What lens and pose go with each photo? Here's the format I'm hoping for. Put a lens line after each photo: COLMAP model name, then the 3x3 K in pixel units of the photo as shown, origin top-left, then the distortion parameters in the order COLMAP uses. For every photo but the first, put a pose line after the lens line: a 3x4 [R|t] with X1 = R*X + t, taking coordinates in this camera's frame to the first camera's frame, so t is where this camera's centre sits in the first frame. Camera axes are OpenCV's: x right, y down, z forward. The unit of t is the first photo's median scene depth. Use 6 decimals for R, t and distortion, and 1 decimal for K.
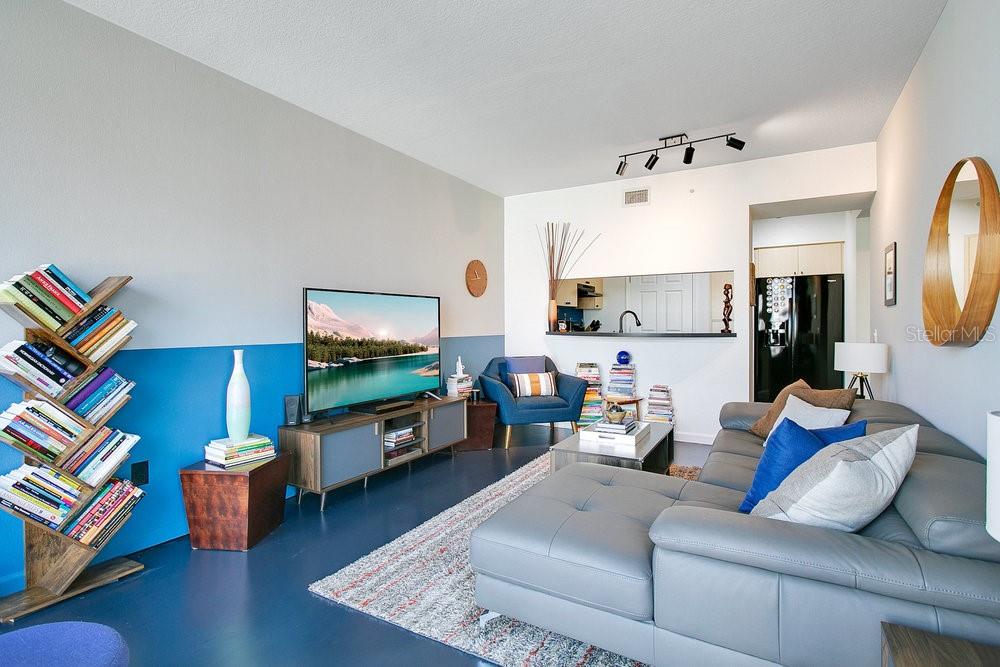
lens RADIAL K [[499.5, 0, 505.0], [0, 499.5, 325.3], [0, 0, 1]] dist [-0.002797, -0.000214]
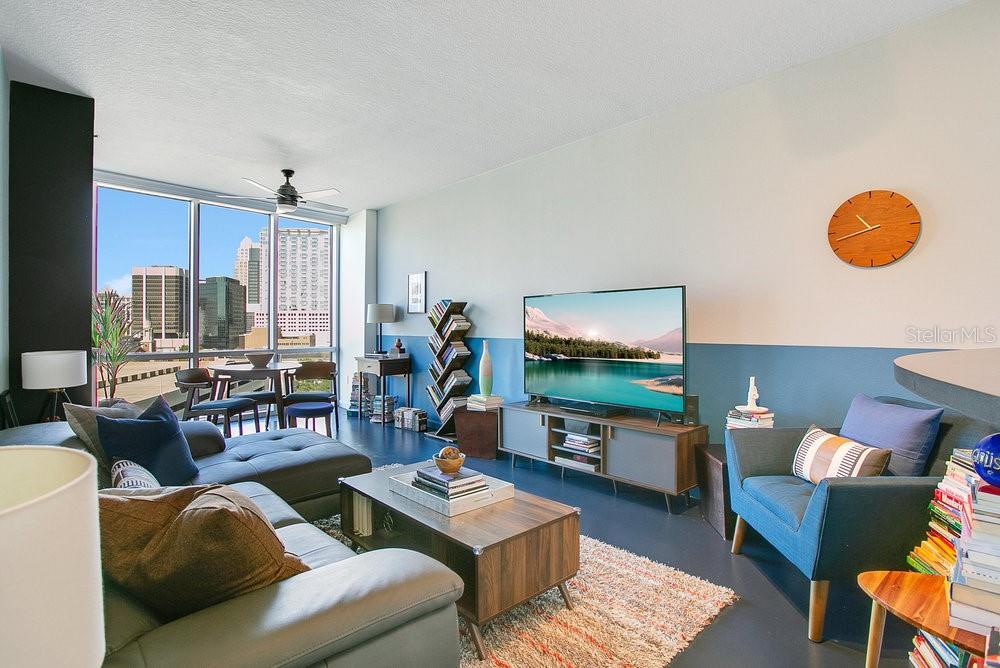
lens RADIAL K [[499.5, 0, 505.0], [0, 499.5, 325.8], [0, 0, 1]] dist [-0.002797, -0.000214]
pose [[-0.296100, -0.001290, -0.955156, 0.744975], [-0.000765, 0.999999, -0.001114, 0.002525], [0.955157, 0.000401, -0.296101, 1.155321]]
